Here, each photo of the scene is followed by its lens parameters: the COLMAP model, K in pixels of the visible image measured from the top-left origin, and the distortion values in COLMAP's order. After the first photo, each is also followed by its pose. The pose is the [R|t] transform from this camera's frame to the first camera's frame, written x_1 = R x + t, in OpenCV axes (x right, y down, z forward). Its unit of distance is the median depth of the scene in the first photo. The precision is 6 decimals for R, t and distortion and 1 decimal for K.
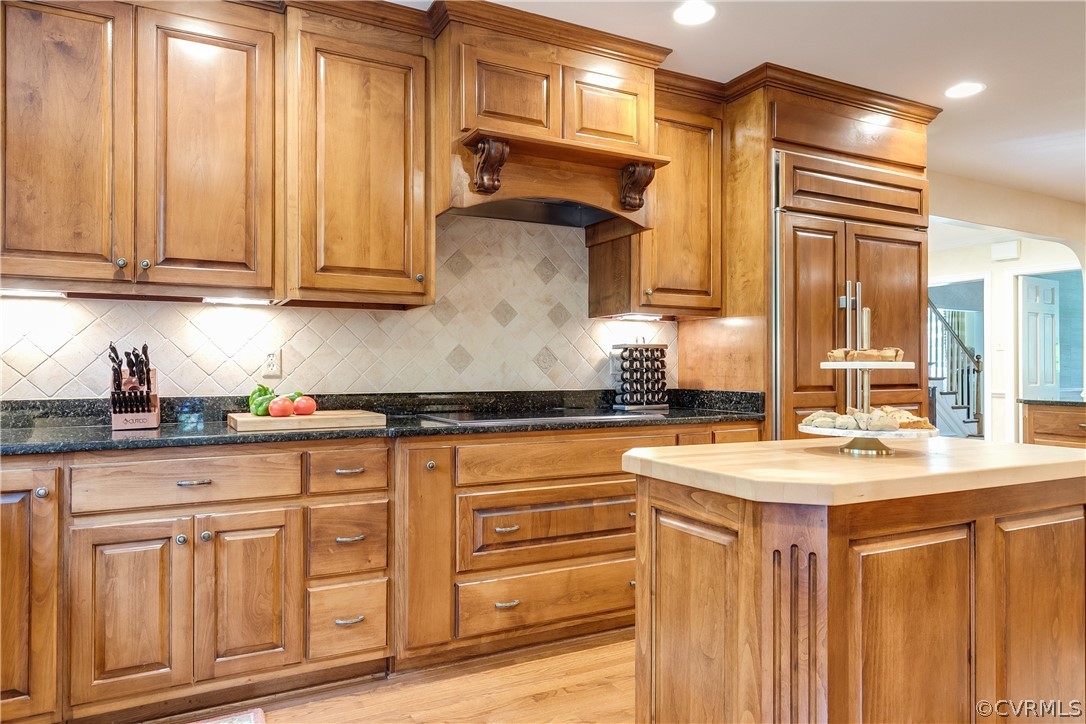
lens RADIAL K [[713.0, 0, 543.0], [0, 713.0, 362.0], [0, 0, 1]] dist [0.003882, -0.004476]
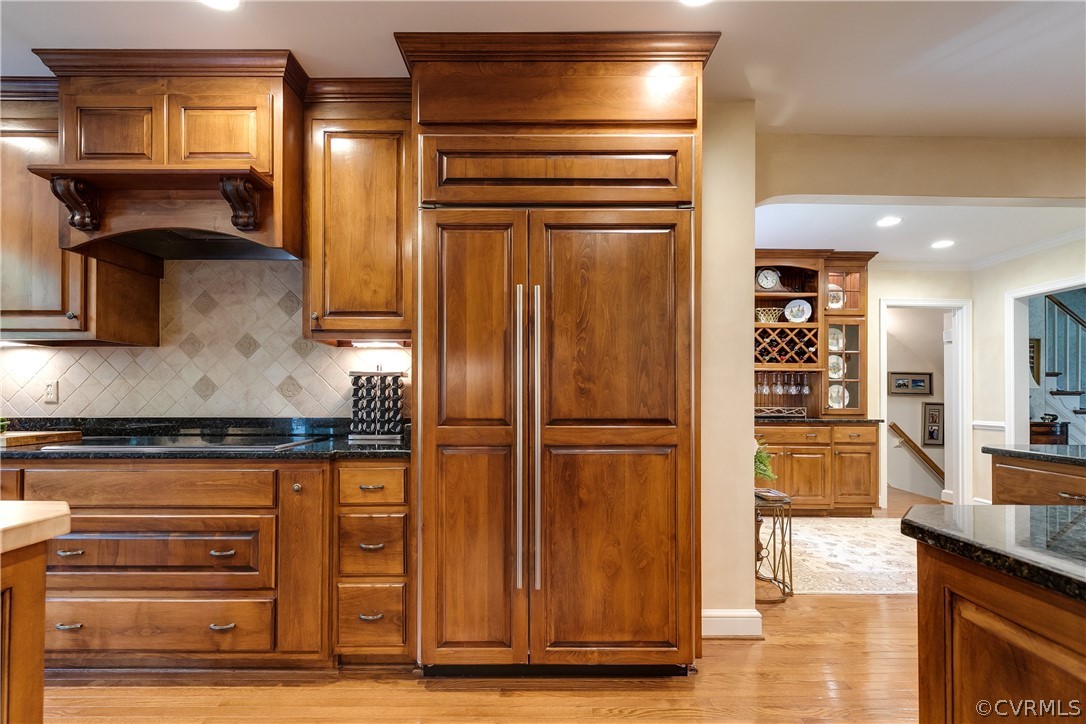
lens RADIAL K [[514.3, 0, 542.9], [0, 514.3, 389.0], [0, 0, 1]] dist [0.004373, -0.000074]
pose [[0.884515, -0.004709, -0.466488, 0.757663], [0.002443, 0.999982, -0.005462, 0.003033], [0.466505, 0.003692, 0.884511, 0.552572]]
